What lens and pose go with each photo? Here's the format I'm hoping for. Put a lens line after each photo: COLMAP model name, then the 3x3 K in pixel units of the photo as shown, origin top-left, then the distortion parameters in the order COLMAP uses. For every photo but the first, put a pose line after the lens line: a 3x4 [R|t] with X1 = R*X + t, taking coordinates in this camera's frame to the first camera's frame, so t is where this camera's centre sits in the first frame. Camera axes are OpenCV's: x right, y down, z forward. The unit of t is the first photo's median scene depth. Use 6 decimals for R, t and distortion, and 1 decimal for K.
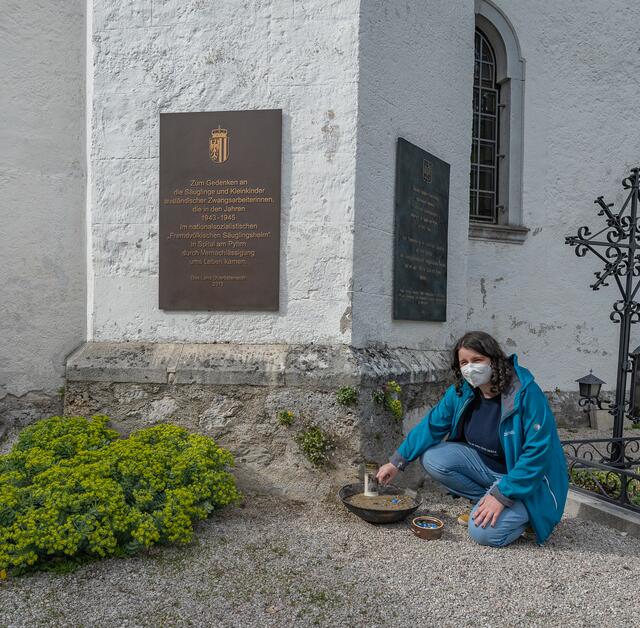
lens RADIAL K [[594.1, 0, 306.6], [0, 594.1, 363.0], [0, 0, 1]] dist [0.000983, -0.010460]
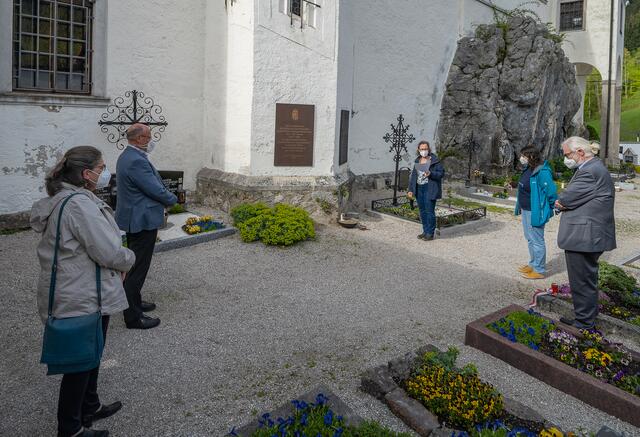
lens RADIAL K [[418.4, 0, 322.8], [0, 418.4, 129.2], [0, 0, 1]] dist [-0.016107, 0.000212]
pose [[0.911068, 0.007643, 0.412186, -0.917767], [-0.007110, 0.999971, -0.002827, -0.277105], [-0.412195, -0.000355, 0.911096, -1.078228]]
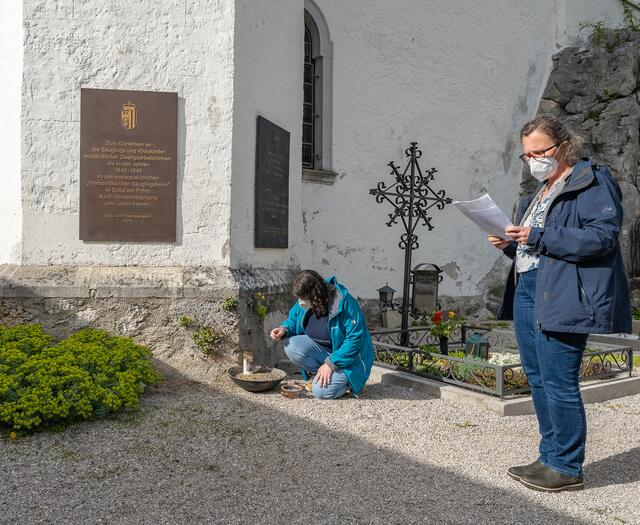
lens RADIAL K [[569.7, 0, 263.6], [0, 569.7, 271.9], [0, 0, 1]] dist [-0.008210, -0.003824]
pose [[0.967707, -0.008957, 0.251917, -0.175551], [0.011569, 0.999894, -0.008892, -0.006009], [-0.251811, 0.011519, 0.967708, -0.286438]]
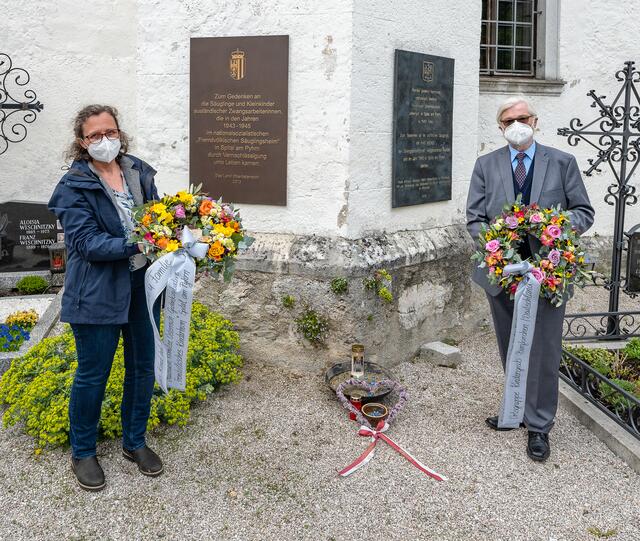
lens RADIAL K [[581.5, 0, 335.6], [0, 581.5, 150.4], [0, 0, 1]] dist [0.002057, -0.011972]
pose [[0.992495, 0.003660, -0.122231, 0.184832], [-0.003803, 0.999992, -0.000935, -0.192877], [0.122227, 0.001393, 0.992501, -0.120901]]
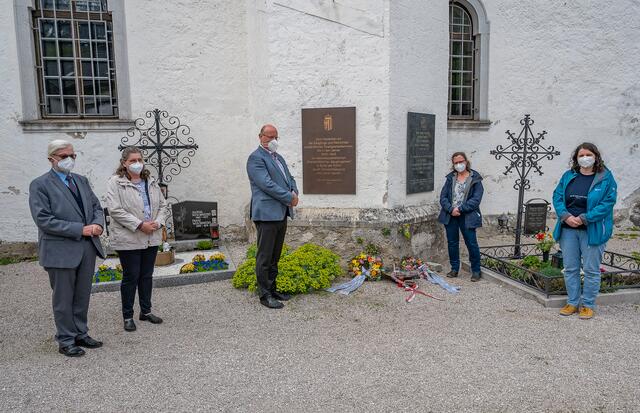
lens RADIAL K [[478.4, 0, 312.2], [0, 478.4, 222.6], [0, 0, 1]] dist [-0.011503, -0.010166]
pose [[0.995594, -0.018256, -0.091975, -0.045500], [0.027649, 0.994410, 0.101906, -0.169539], [0.089600, -0.104000, 0.990533, -0.857220]]
